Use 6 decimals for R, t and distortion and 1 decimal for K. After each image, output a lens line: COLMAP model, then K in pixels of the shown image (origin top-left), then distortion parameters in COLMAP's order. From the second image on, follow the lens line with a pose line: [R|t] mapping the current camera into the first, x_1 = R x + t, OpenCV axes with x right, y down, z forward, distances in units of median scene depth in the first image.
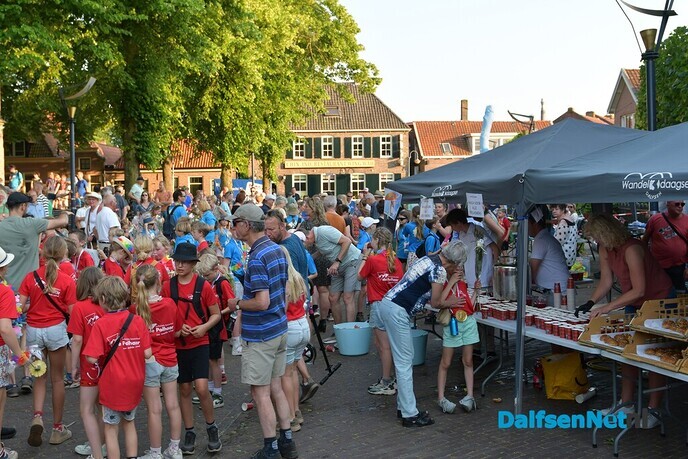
lens RADIAL K [[814.9, 0, 319.0], [0, 814.9, 238.0], [0, 0, 1]] dist [0.002320, 0.000000]
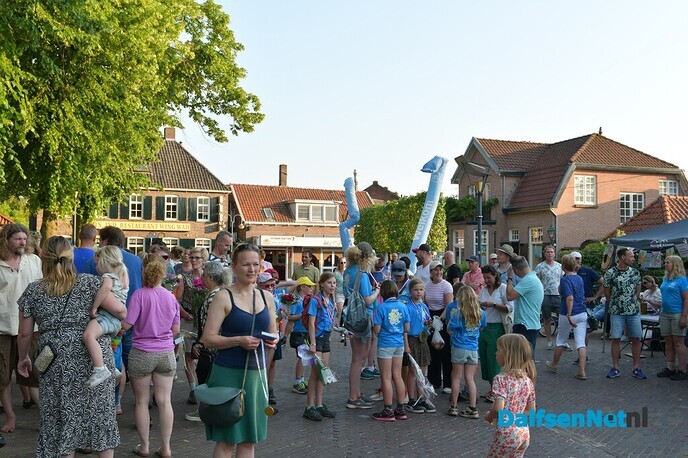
lens RADIAL K [[730.8, 0, 346.8], [0, 730.8, 226.2], [0, 0, 1]] dist [0.002009, 0.000000]
pose [[0.930180, 0.038041, 0.365127, -0.065463], [0.001322, 0.994263, -0.106957, -0.007220], [-0.367101, 0.099972, 0.924793, 0.202714]]
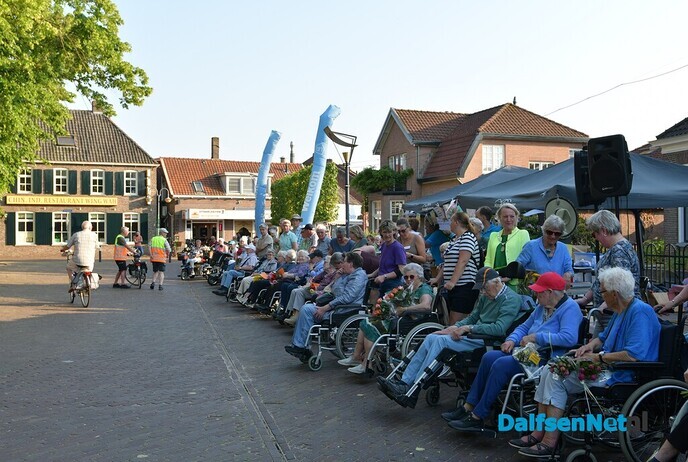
lens RADIAL K [[749.8, 0, 343.4], [0, 749.8, 224.3], [0, 0, 1]] dist [-0.000792, 0.000000]
pose [[0.921624, 0.014113, 0.387828, -0.021110], [0.015704, 0.997164, -0.073604, -0.003433], [-0.387766, 0.073926, 0.918788, 0.163680]]
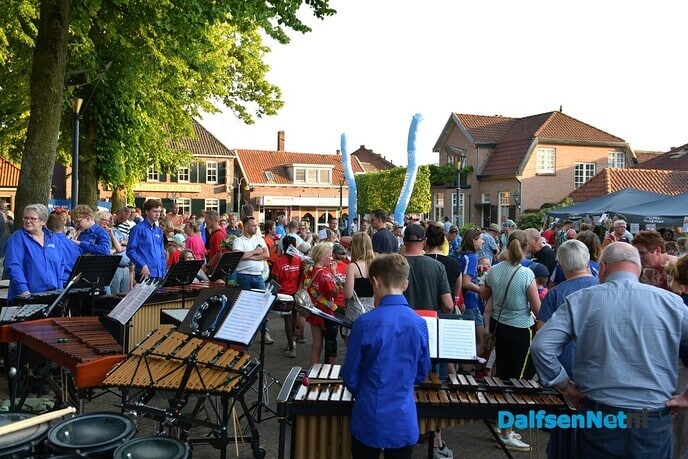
lens RADIAL K [[730.8, 0, 349.0], [0, 730.8, 229.0], [0, 0, 1]] dist [0.002009, 0.000000]
pose [[0.916511, 0.014015, 0.399764, -0.125244], [0.002189, 0.999195, -0.040051, -0.005794], [-0.400003, 0.037582, 0.915743, 0.109812]]
